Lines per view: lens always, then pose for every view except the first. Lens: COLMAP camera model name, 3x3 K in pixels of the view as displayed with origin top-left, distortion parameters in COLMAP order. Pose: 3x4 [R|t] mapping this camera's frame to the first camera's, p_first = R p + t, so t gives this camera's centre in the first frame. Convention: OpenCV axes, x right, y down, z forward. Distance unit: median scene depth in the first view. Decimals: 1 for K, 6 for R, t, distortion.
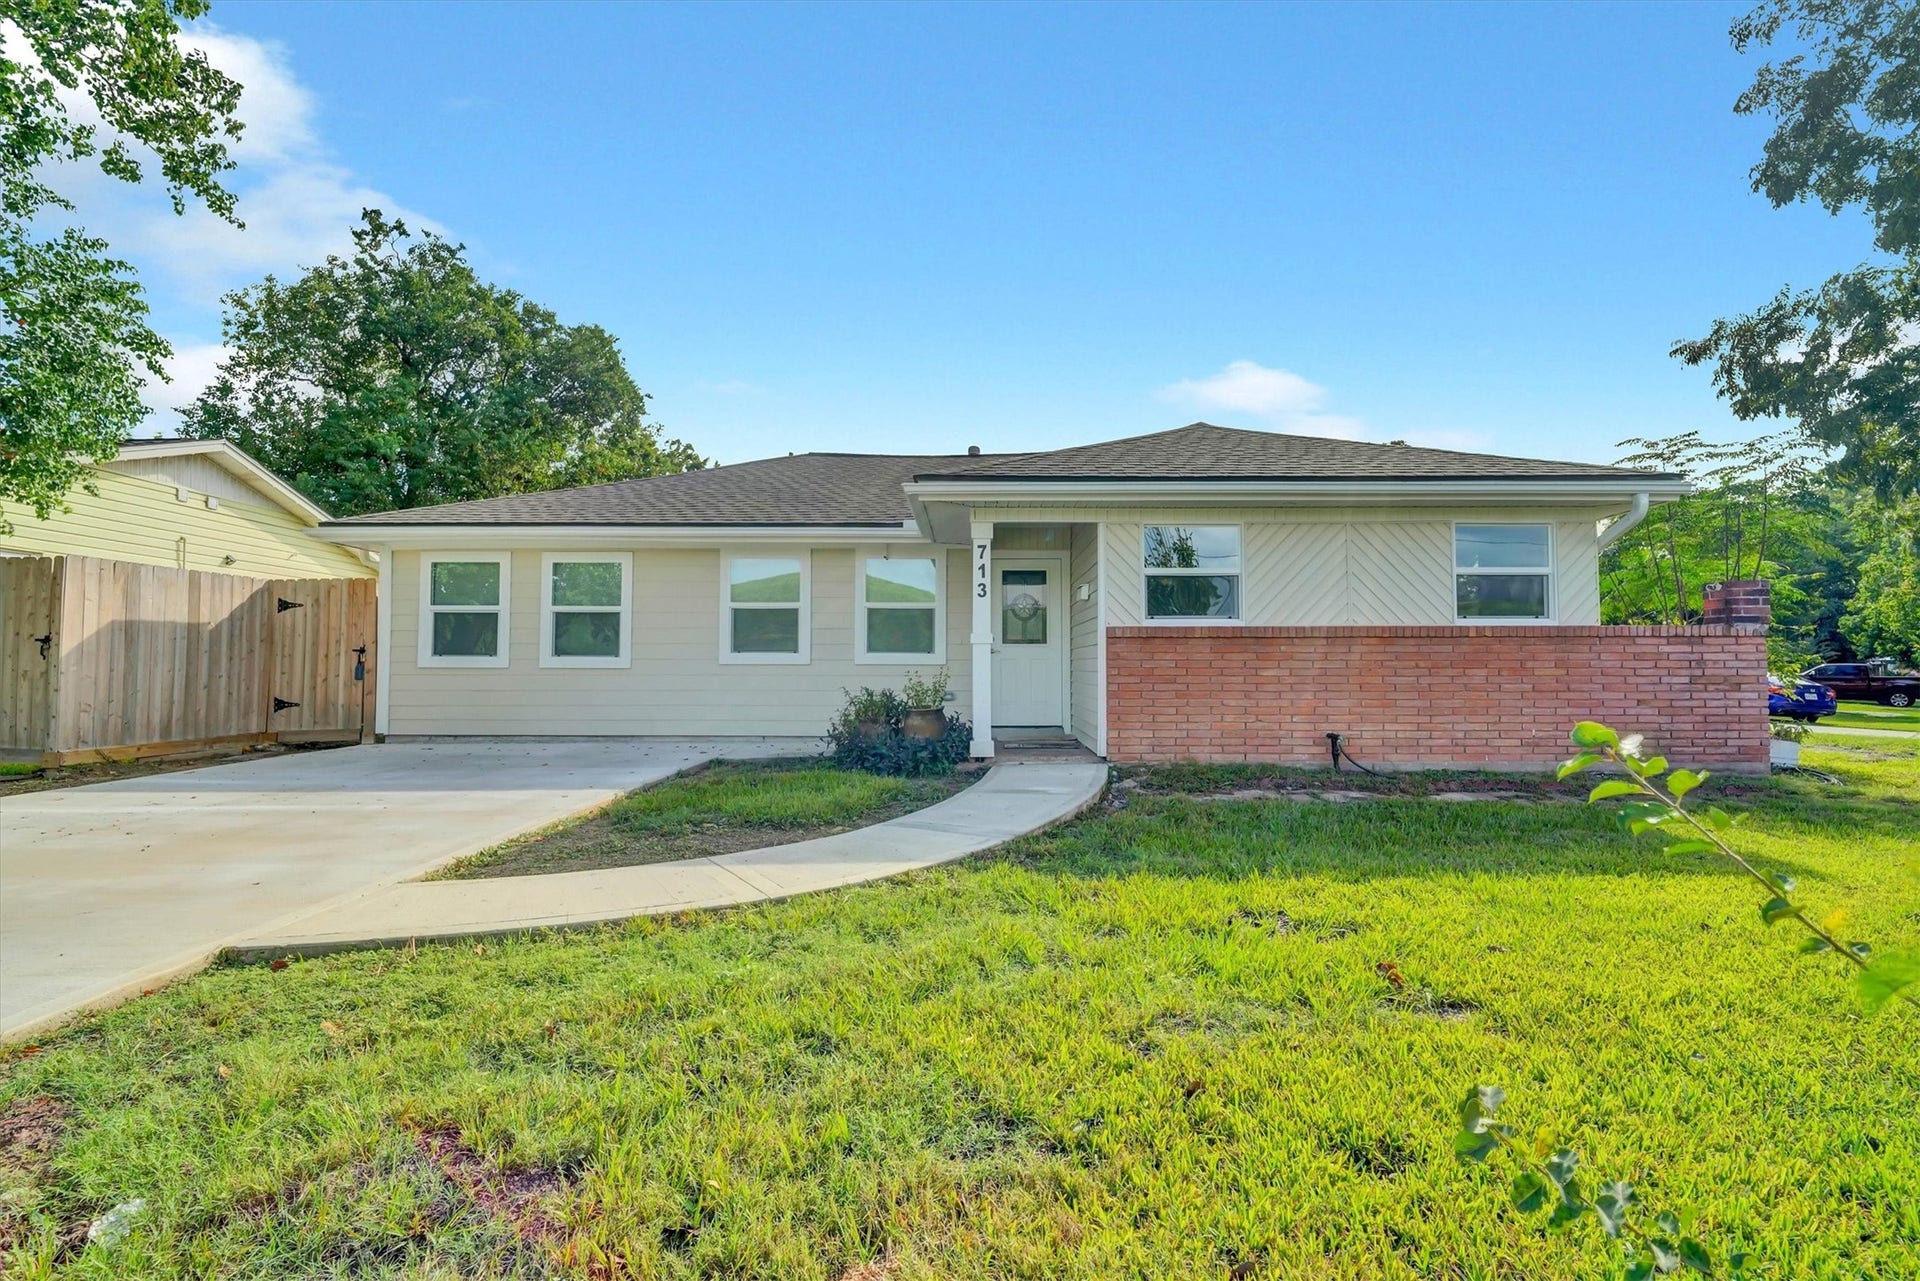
lens RADIAL K [[872.5, 0, 963.6], [0, 872.5, 662.4], [0, 0, 1]] dist [0.001638, 0.000137]
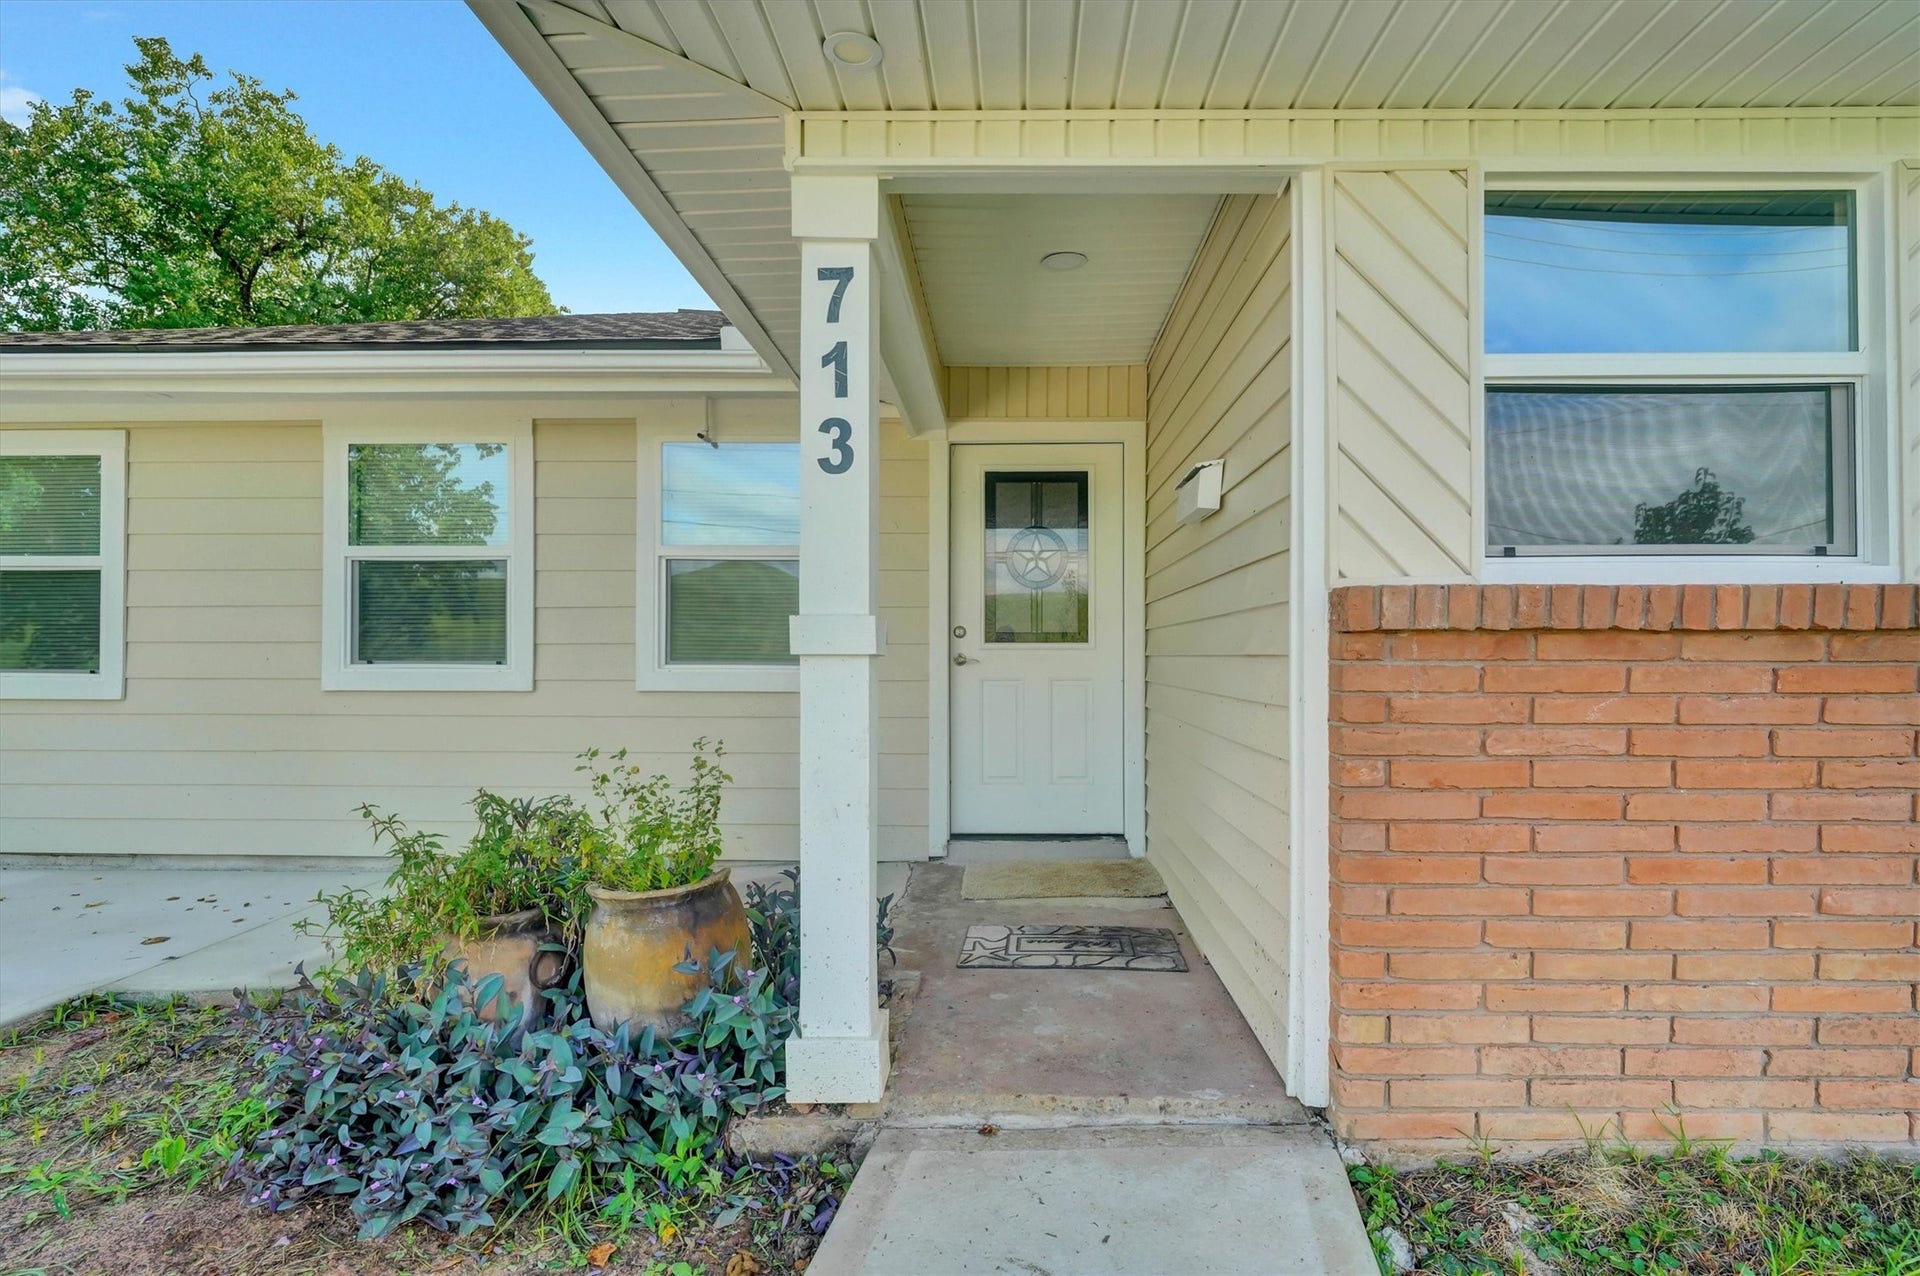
lens RADIAL K [[903.3, 0, 985.1], [0, 903.3, 651.3], [0, 0, 1]] dist [0.019058, -0.020461]
pose [[0.999837, 0.001983, -0.017966, 0.053448], [-0.002059, 0.999989, -0.004211, -0.016249], [0.017957, 0.004247, 0.999830, 0.562545]]
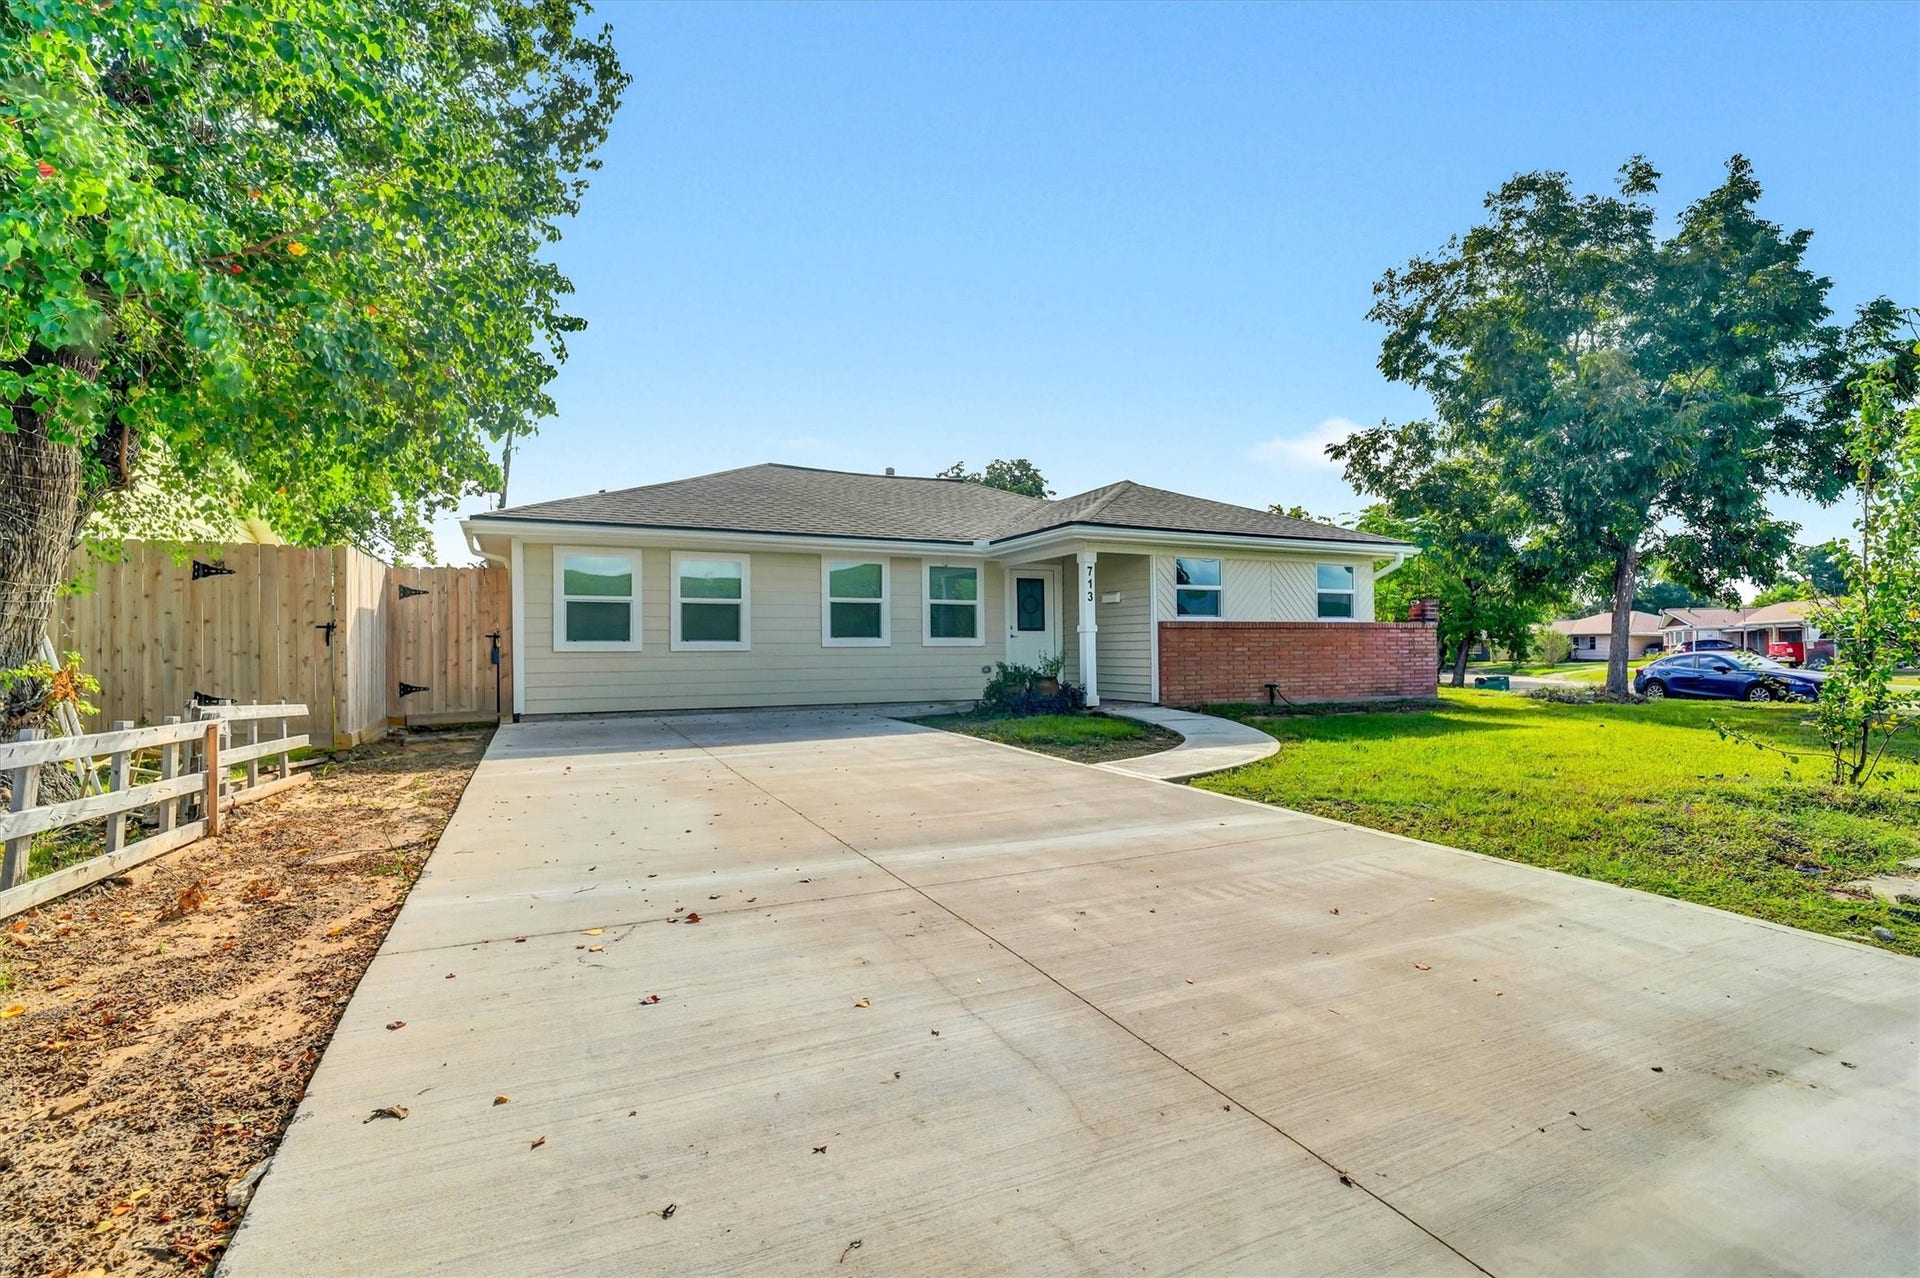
lens RADIAL K [[897.1, 0, 969.6], [0, 897.1, 638.4], [0, 0, 1]] dist [0.003716, -0.006783]
pose [[0.894955, -0.002091, 0.446152, -0.663265], [0.006099, 0.999953, -0.007548, 0.000764], [-0.446115, 0.009476, 0.894925, -0.236345]]
